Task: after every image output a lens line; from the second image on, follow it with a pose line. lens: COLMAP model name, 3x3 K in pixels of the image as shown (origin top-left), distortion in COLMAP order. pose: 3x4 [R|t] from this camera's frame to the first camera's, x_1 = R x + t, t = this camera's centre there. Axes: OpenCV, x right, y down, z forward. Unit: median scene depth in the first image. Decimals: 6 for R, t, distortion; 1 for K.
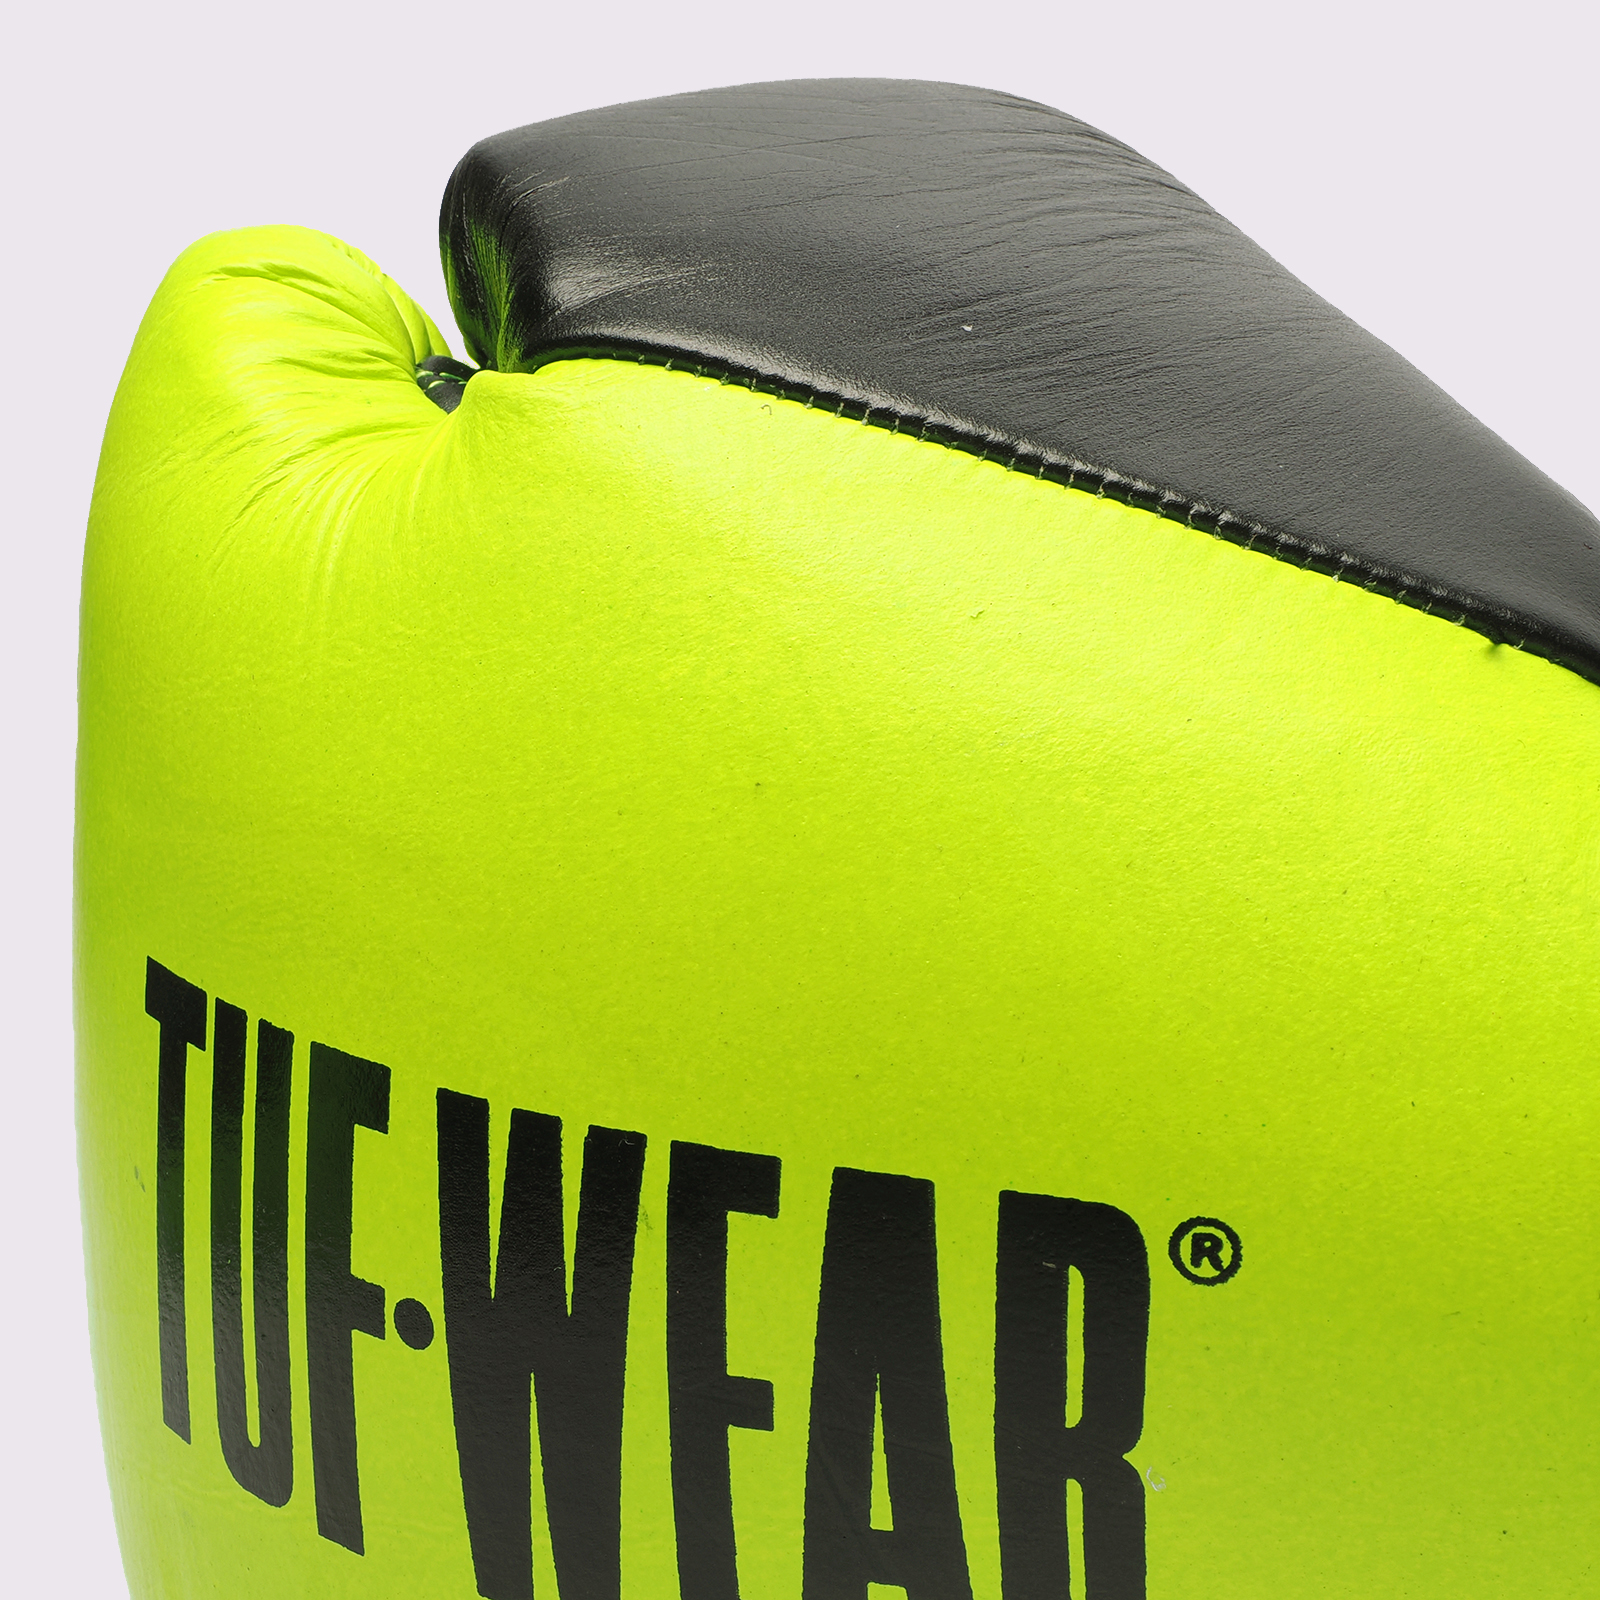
lens RADIAL K [[3231.9, 0, 802.9], [0, 3231.9, 790.6], [0, 0, 1]] dist [0.001426, 0.000000]
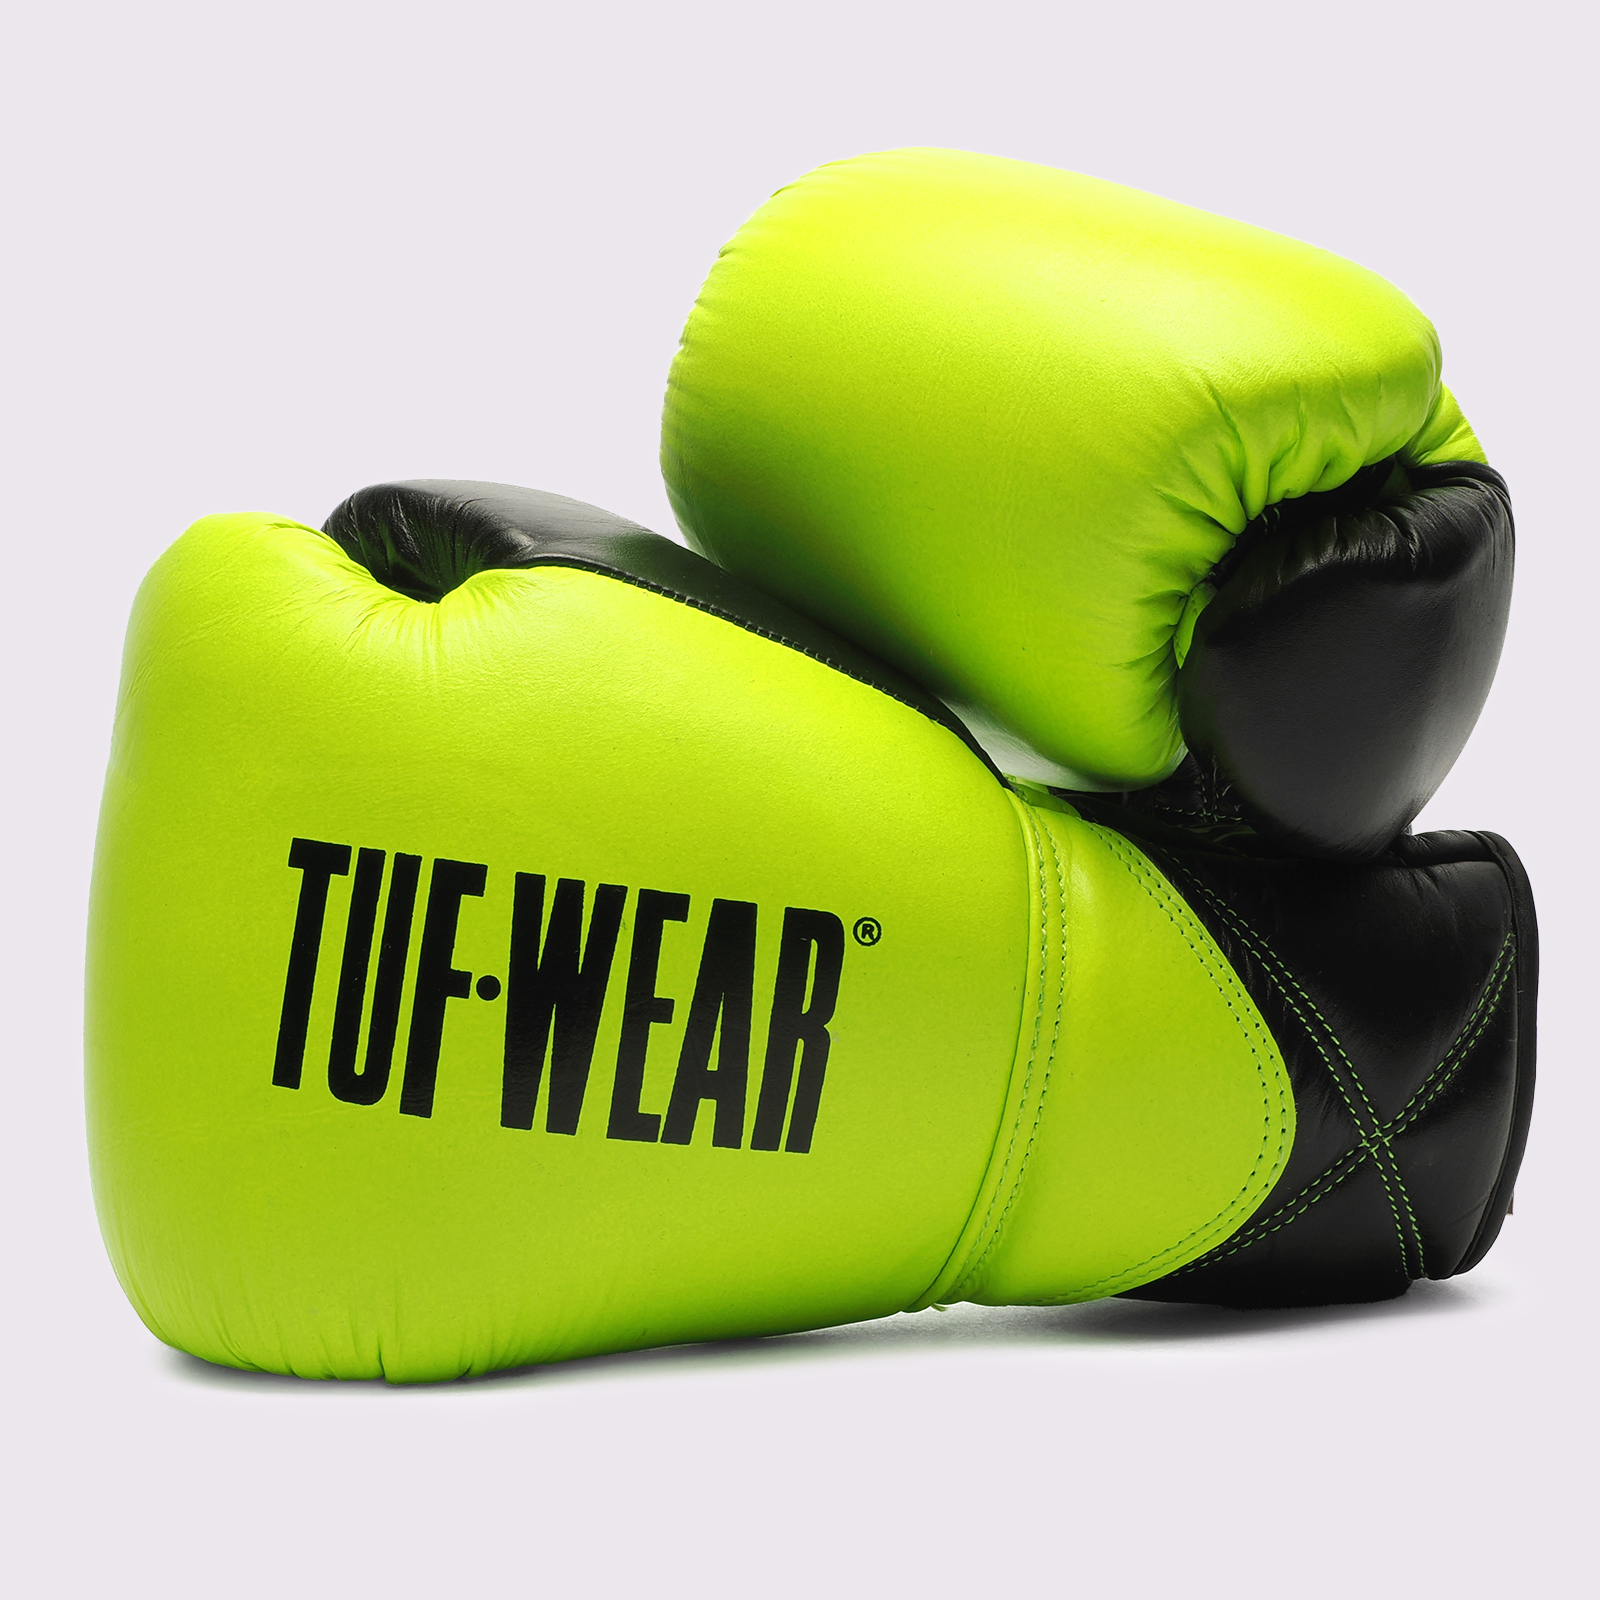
lens RADIAL K [[3231.9, 0, 808.3], [0, 3231.9, 796.1], [0, 0, 1]] dist [0.001426, 0.000000]
pose [[0.826515, 0.104470, 0.553136, -1.193141], [0.030386, 0.972915, -0.229157, 0.562481], [-0.562094, 0.206209, 0.800954, -0.894334]]
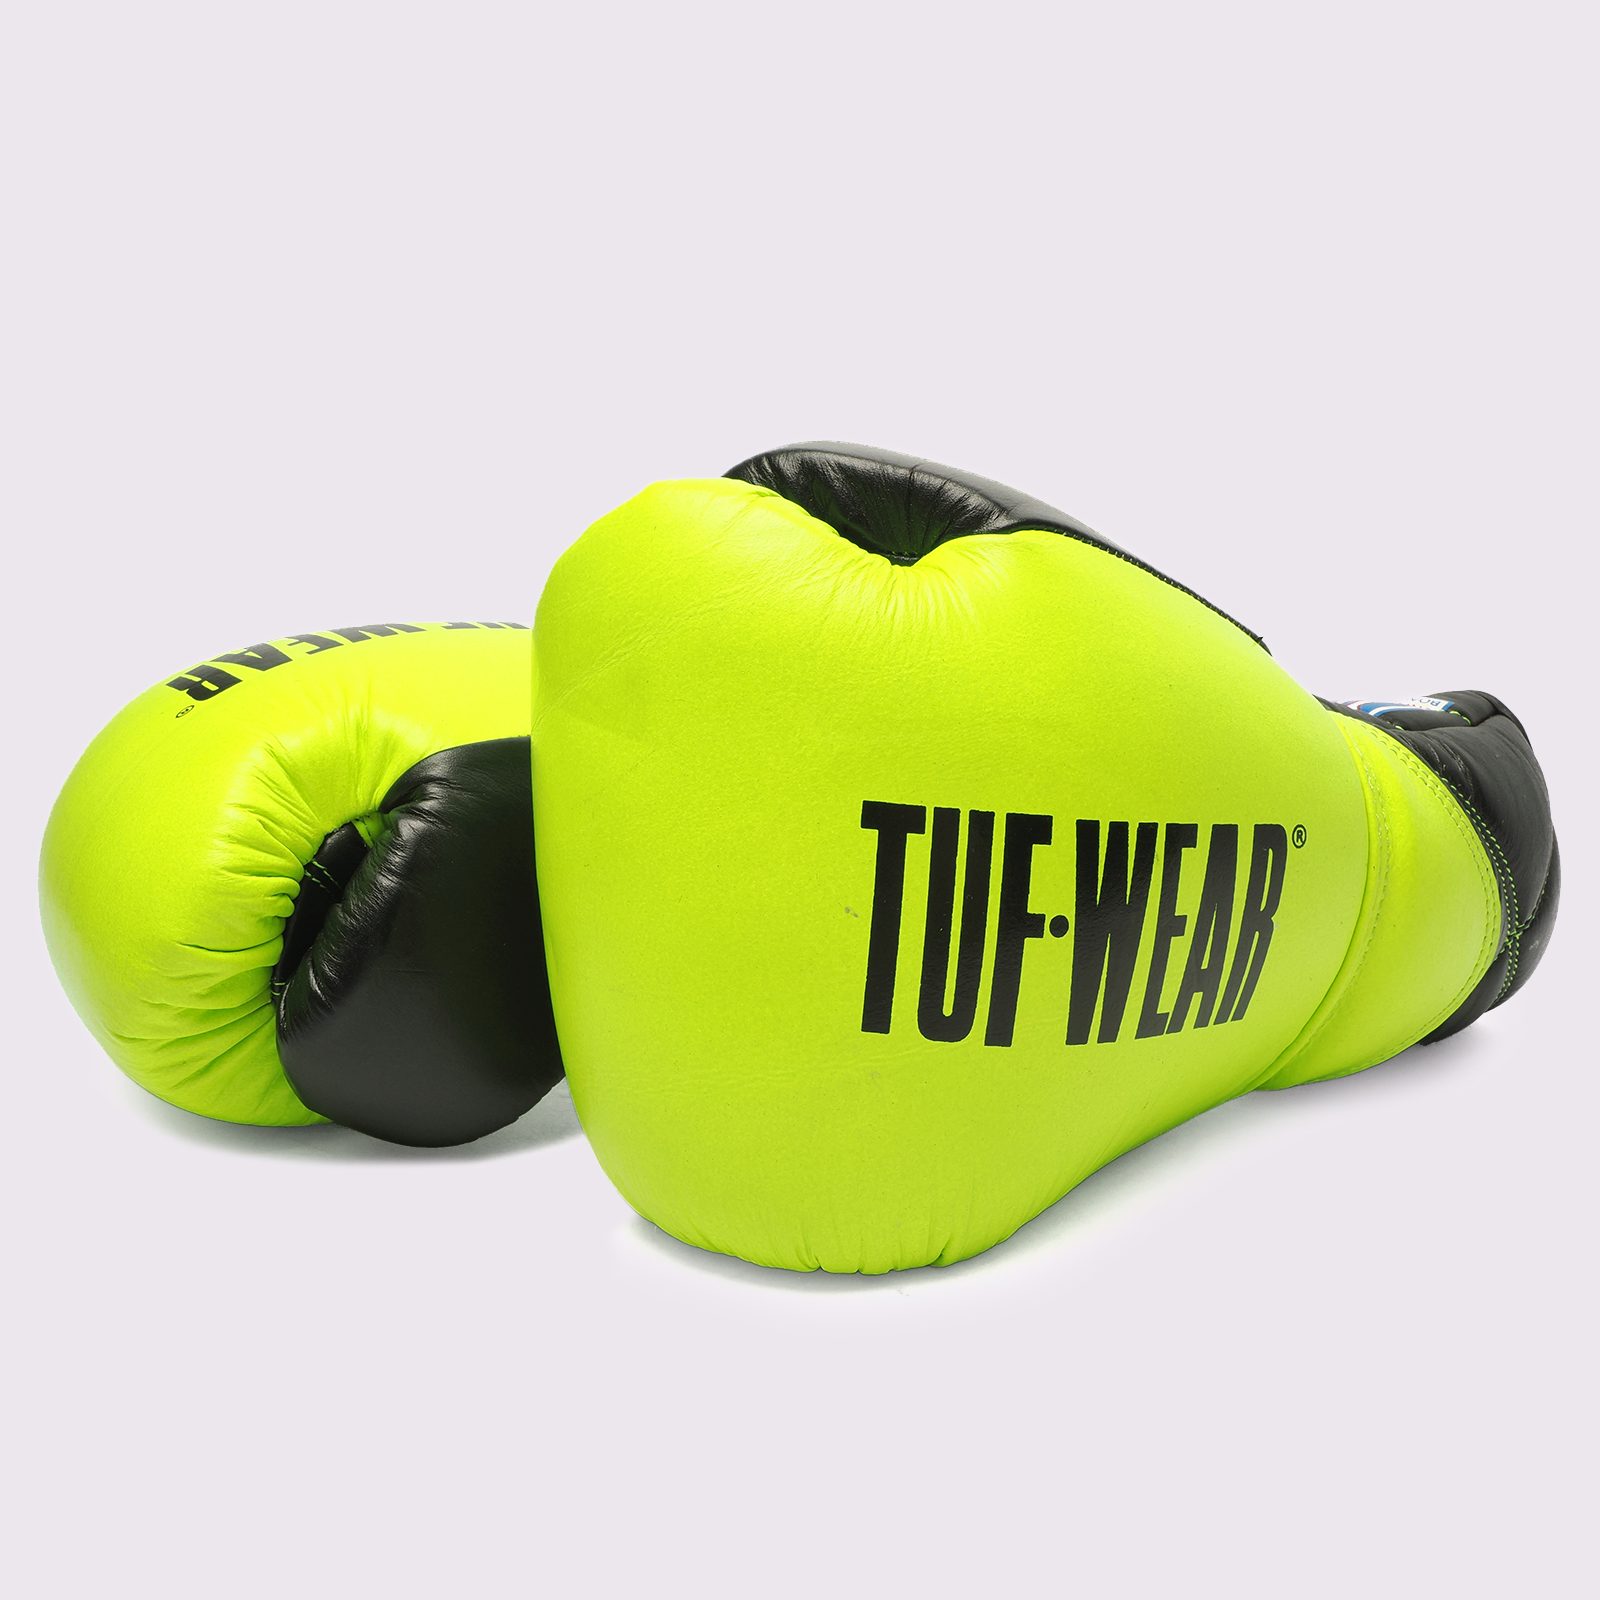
lens RADIAL K [[1591.7, 0, 784.2], [0, 1591.7, 791.7], [0, 0, 1]] dist [0.022846, 0.000000]
pose [[0.577295, -0.037845, 0.815658, -1.232635], [0.138820, 0.988932, -0.052368, 0.105851], [-0.804648, 0.143462, 0.576159, 0.501825]]
